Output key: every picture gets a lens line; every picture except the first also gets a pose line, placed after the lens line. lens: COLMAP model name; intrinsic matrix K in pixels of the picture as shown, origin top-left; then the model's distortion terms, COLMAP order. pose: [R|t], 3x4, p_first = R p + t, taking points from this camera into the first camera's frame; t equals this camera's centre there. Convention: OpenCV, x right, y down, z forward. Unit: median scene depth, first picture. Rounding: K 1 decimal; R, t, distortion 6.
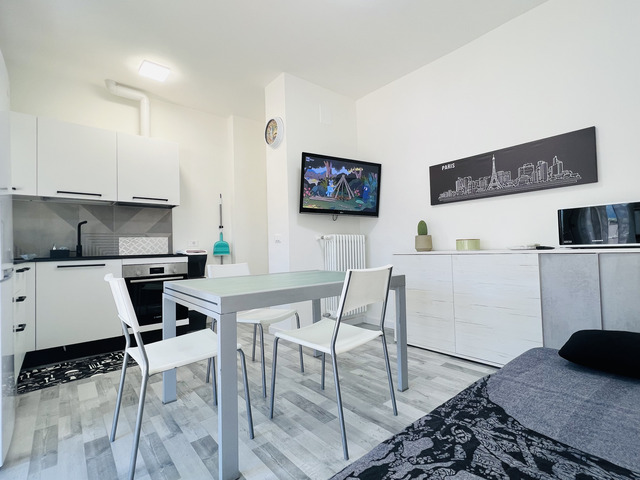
lens RADIAL K [[309.1, 0, 319.7], [0, 309.1, 239.7], [0, 0, 1]] dist [-0.002035, -0.000302]
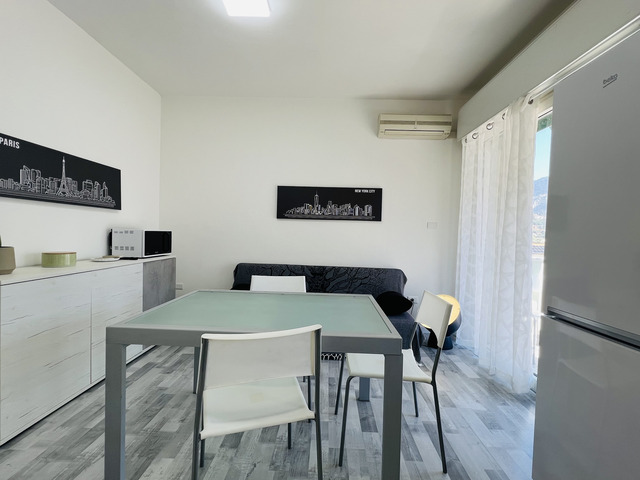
lens RADIAL K [[309.1, 0, 320.4], [0, 309.1, 241.7], [0, 0, 1]] dist [-0.002035, -0.000302]
pose [[-0.752697, -0.013110, 0.658237, -0.598779], [-0.031294, 0.999384, -0.015879, -0.039700], [-0.657623, -0.032551, -0.752643, 1.204129]]
